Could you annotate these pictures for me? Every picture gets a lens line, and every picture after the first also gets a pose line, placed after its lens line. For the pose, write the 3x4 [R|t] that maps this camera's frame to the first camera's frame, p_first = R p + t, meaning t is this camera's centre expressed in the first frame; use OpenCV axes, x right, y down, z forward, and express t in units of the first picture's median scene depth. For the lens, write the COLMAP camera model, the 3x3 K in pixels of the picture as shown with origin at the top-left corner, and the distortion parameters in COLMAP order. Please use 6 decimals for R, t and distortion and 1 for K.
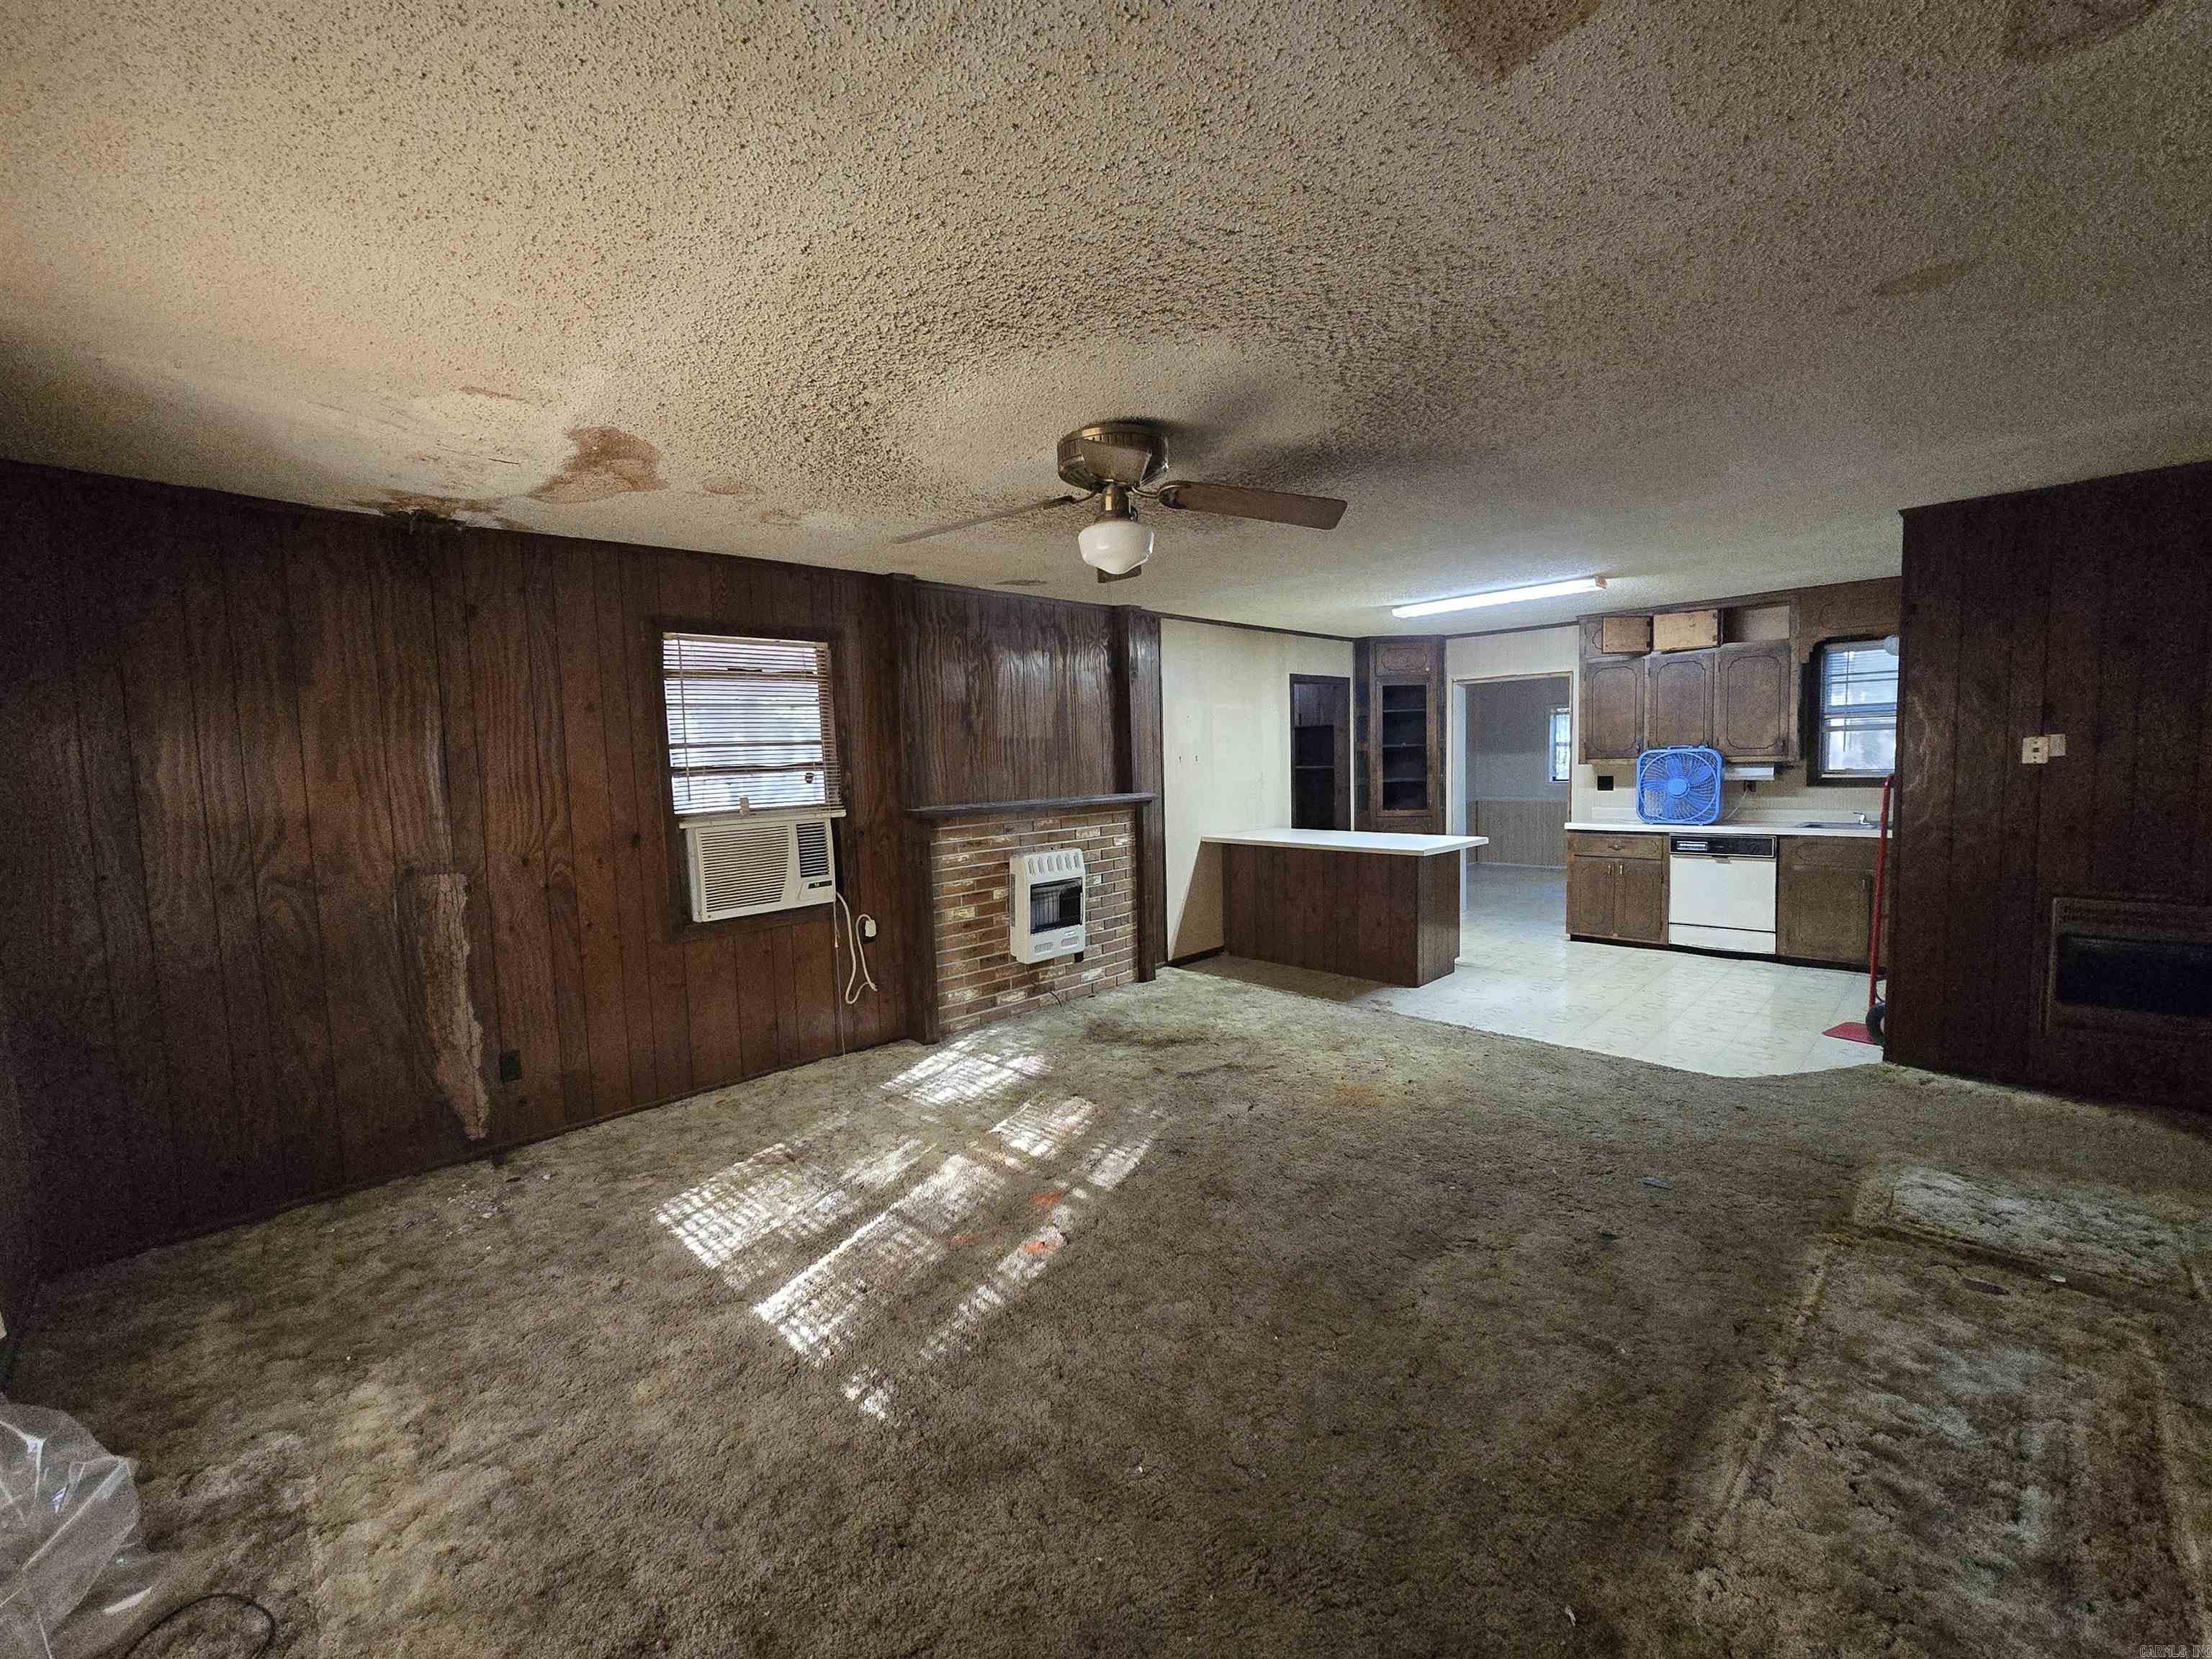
lens RADIAL K [[904.3, 0, 1096.0], [0, 904.3, 818.3], [0, 0, 1]] dist [-0.005416, 0.001489]
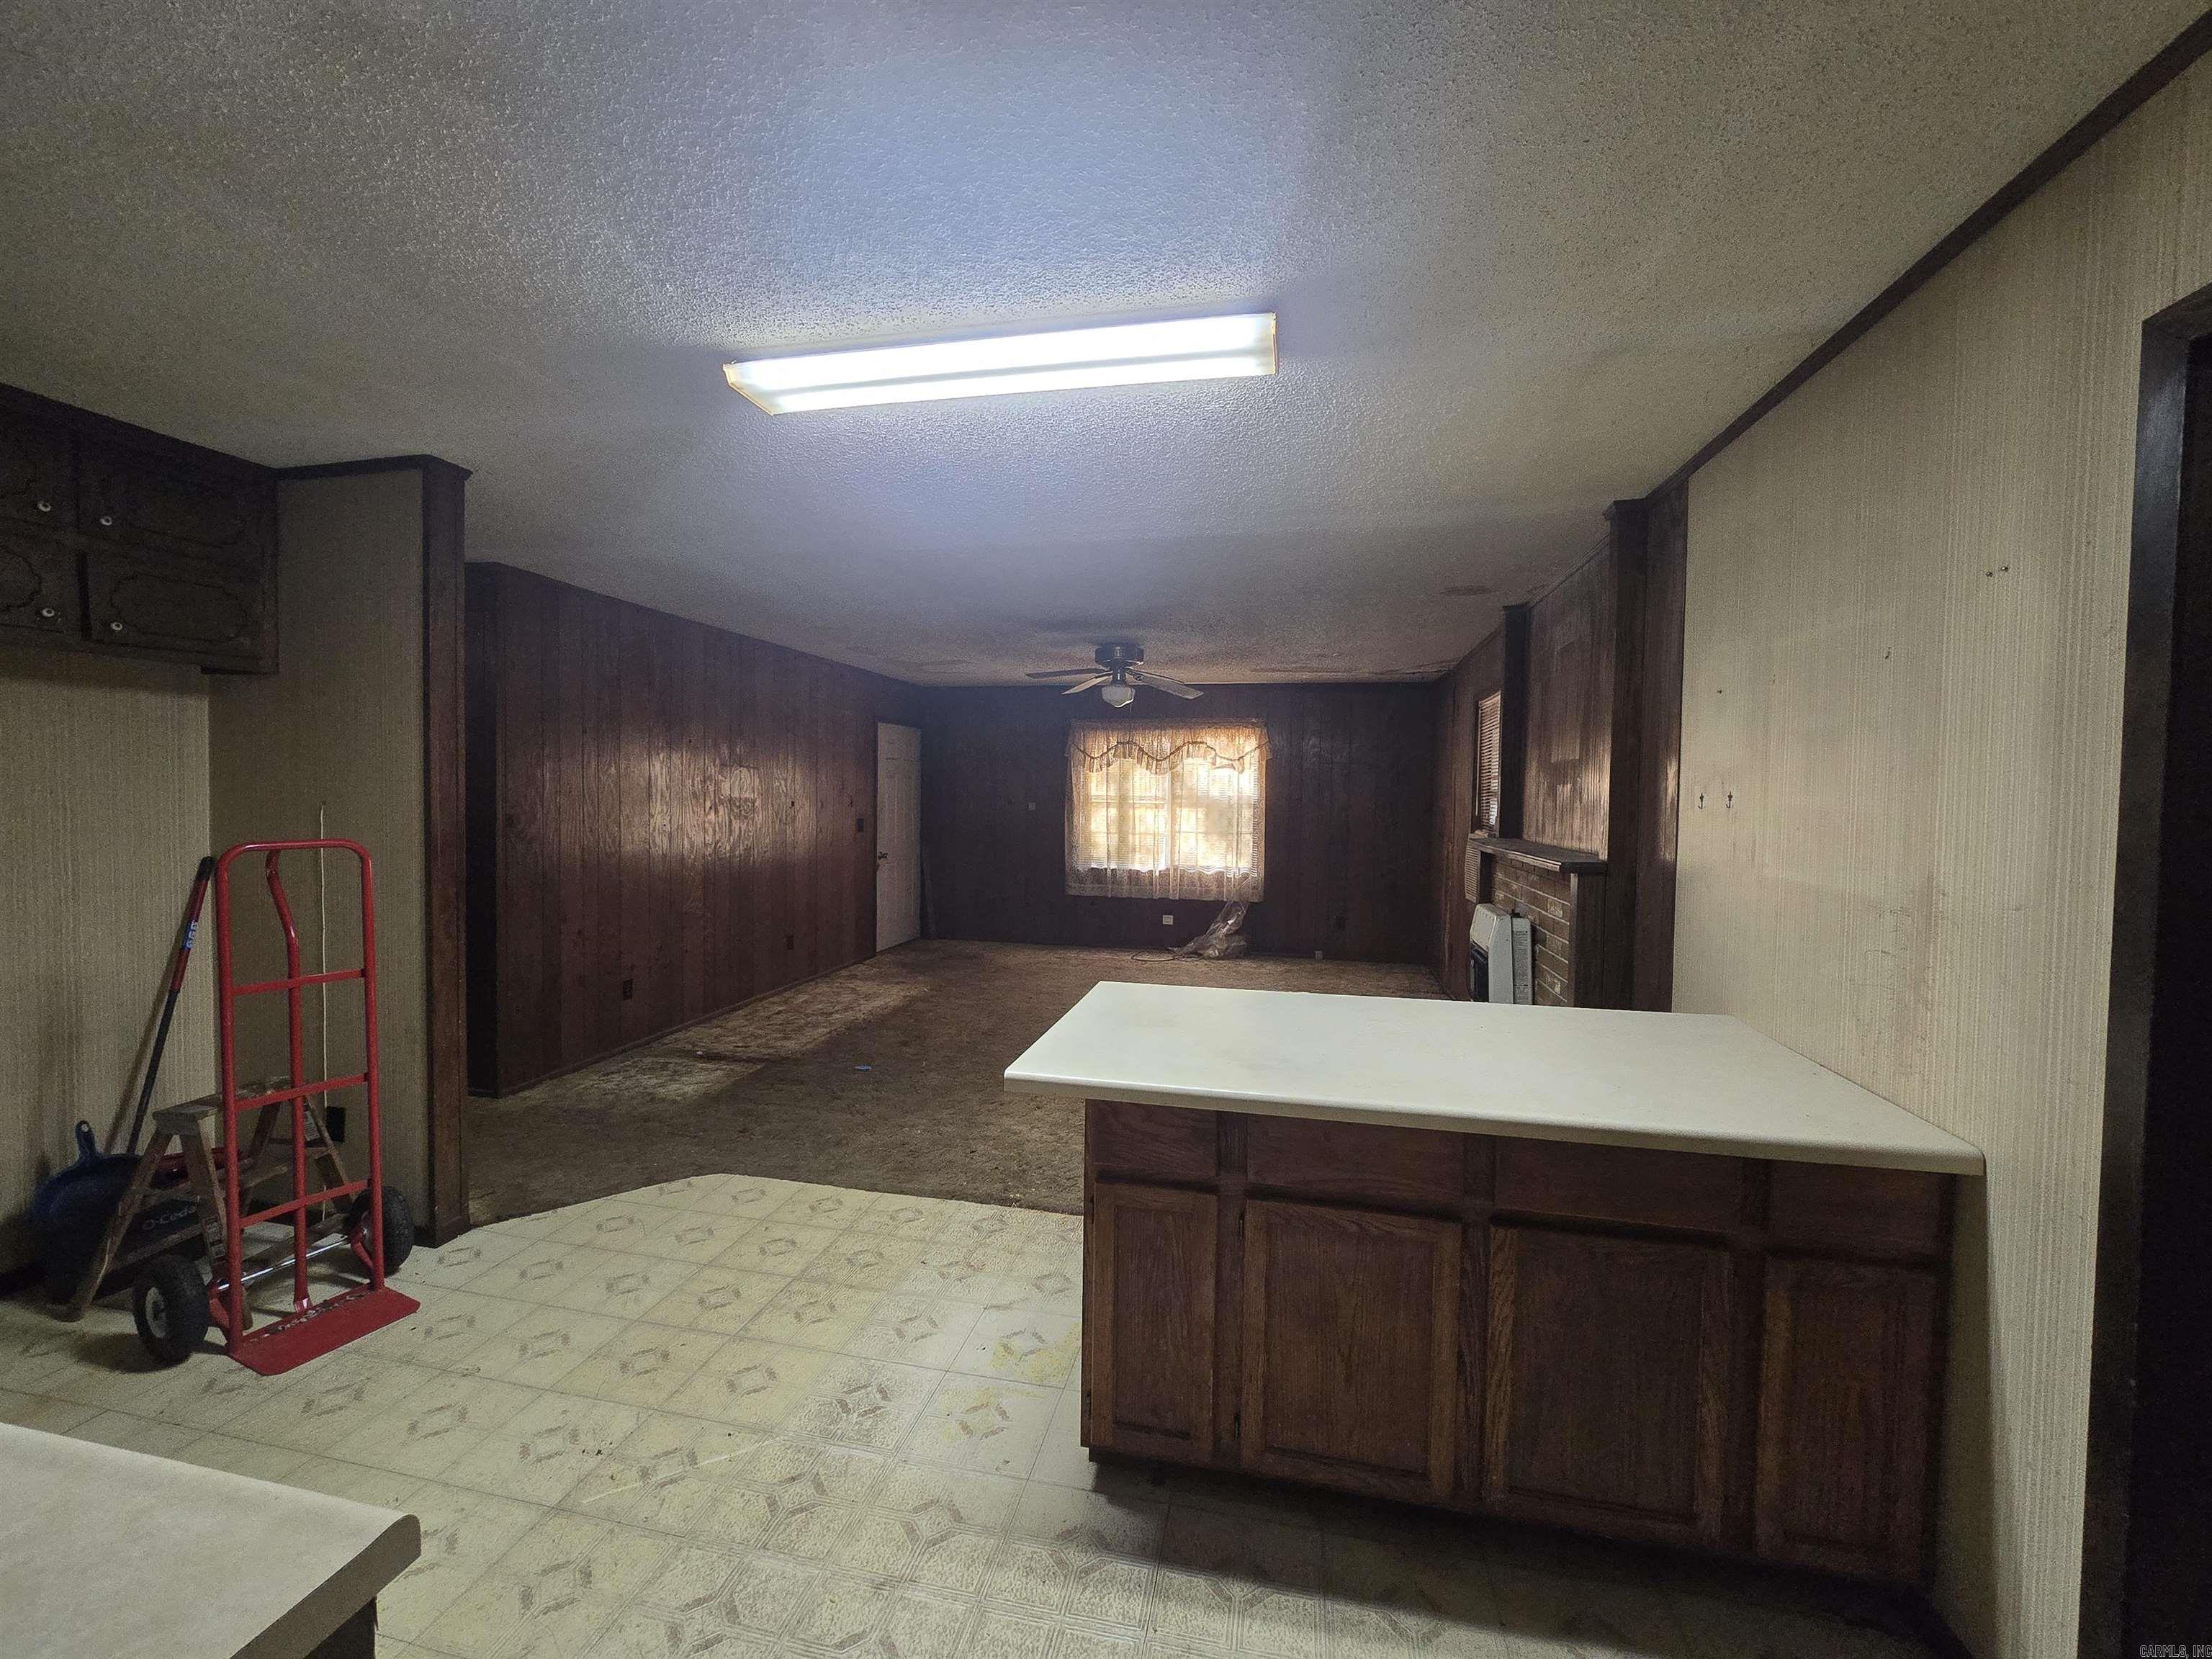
lens RADIAL K [[904.3, 0, 1095.1], [0, 904.3, 830.6], [0, 0, 1]] dist [-0.005416, 0.001489]
pose [[-0.839163, 0.042341, -0.542229, 0.574195], [-0.027427, 0.992402, 0.119941, -0.098775], [0.543188, 0.115522, -0.831626, 1.268915]]
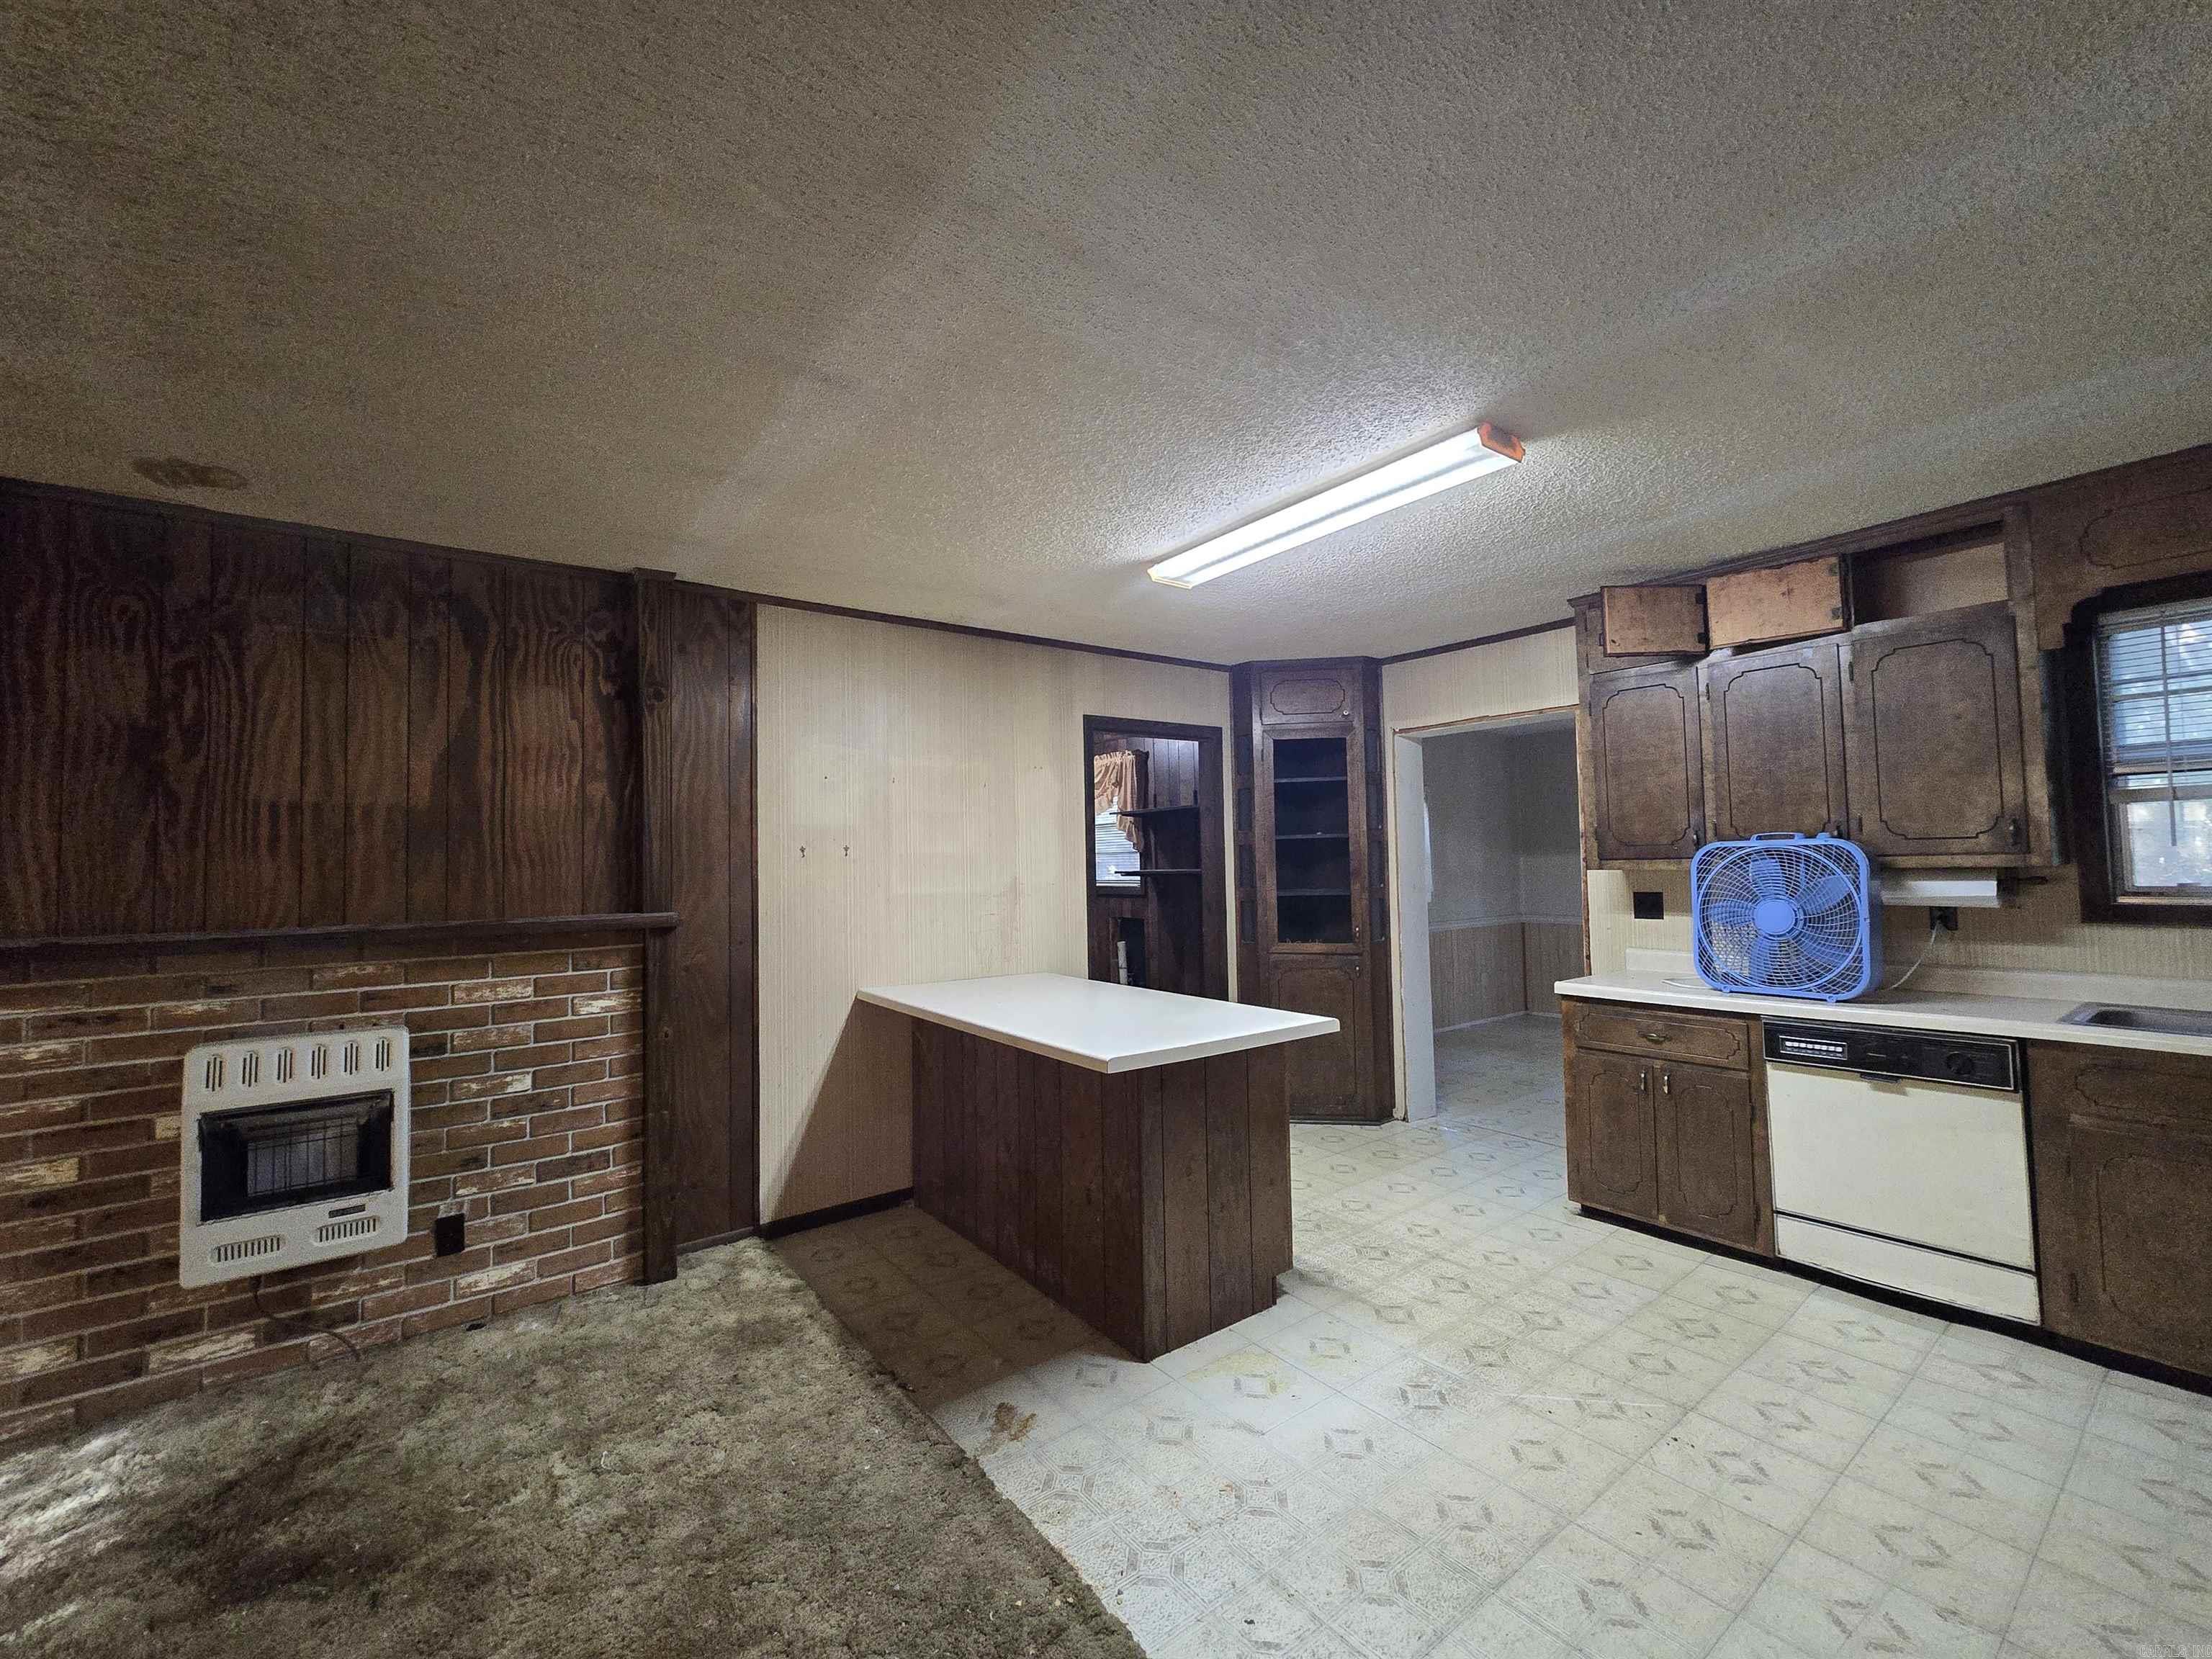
lens RADIAL K [[904.3, 0, 1100.8], [0, 904.3, 818.0], [0, 0, 1]] dist [-0.005416, 0.001489]
pose [[0.990414, 0.003840, -0.138075, 0.377621], [-0.019422, 0.993555, -0.111678, -0.028847], [0.136756, 0.113289, 0.984105, 0.502255]]
